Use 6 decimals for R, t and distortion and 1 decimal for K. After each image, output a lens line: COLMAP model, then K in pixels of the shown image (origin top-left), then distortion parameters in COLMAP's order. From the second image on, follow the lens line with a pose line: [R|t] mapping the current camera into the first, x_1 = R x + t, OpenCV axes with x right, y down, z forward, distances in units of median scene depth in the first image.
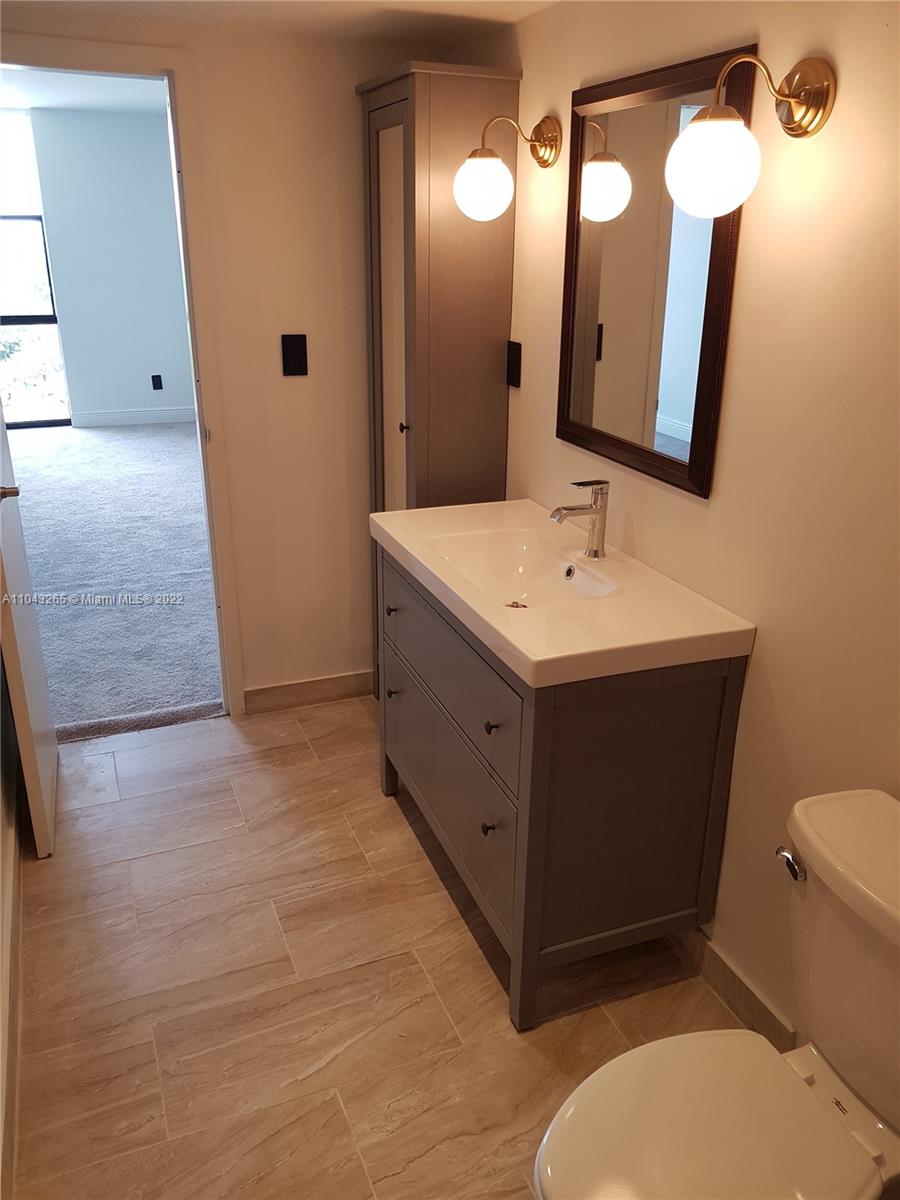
lens RADIAL K [[947.7, 0, 446.3], [0, 947.7, 593.6], [0, 0, 1]] dist [0.051445, -0.012159]
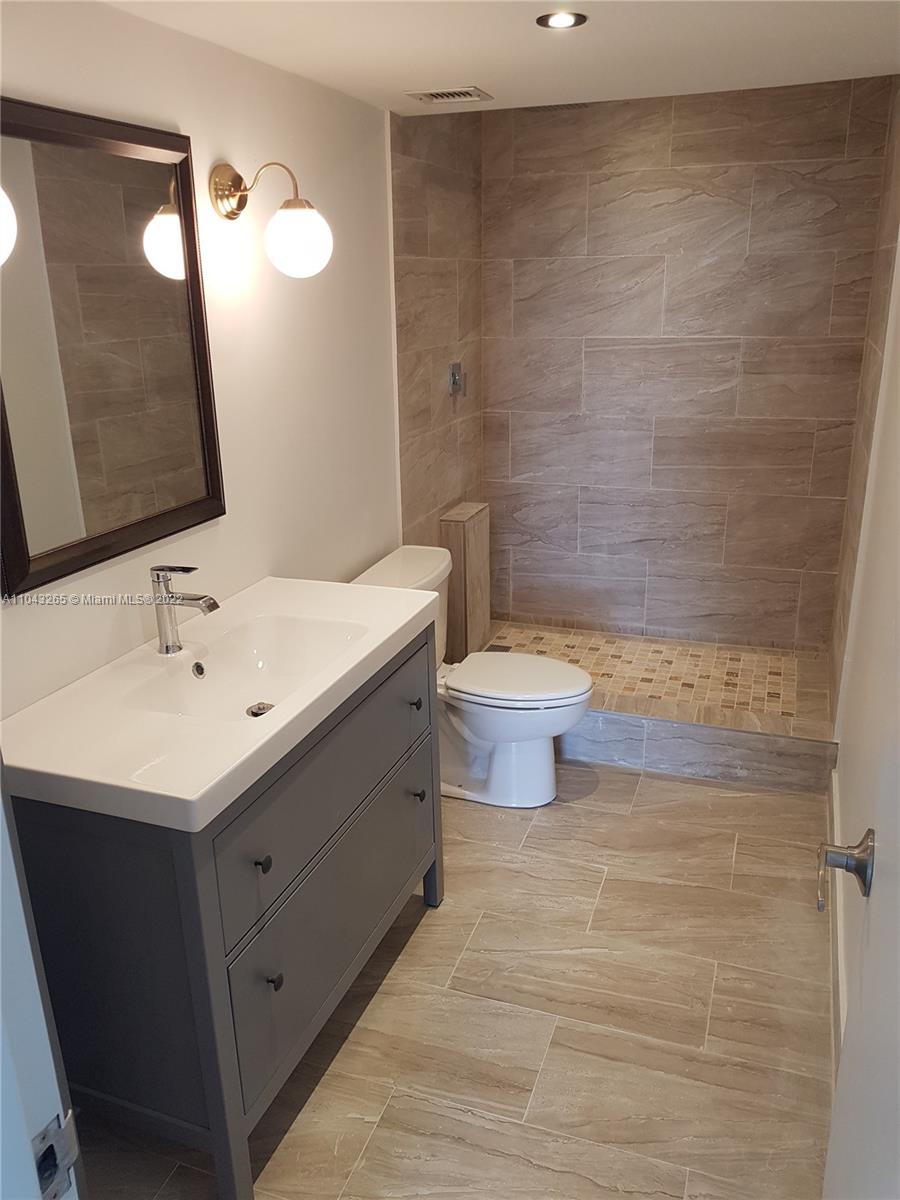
lens RADIAL K [[947.7, 0, 445.2], [0, 947.7, 604.0], [0, 0, 1]] dist [0.051445, -0.012159]
pose [[-0.738920, -0.208123, 0.640845, -0.613119], [0.268436, 0.781433, 0.563298, -0.525562], [-0.618013, 0.588258, -0.521549, 1.327743]]
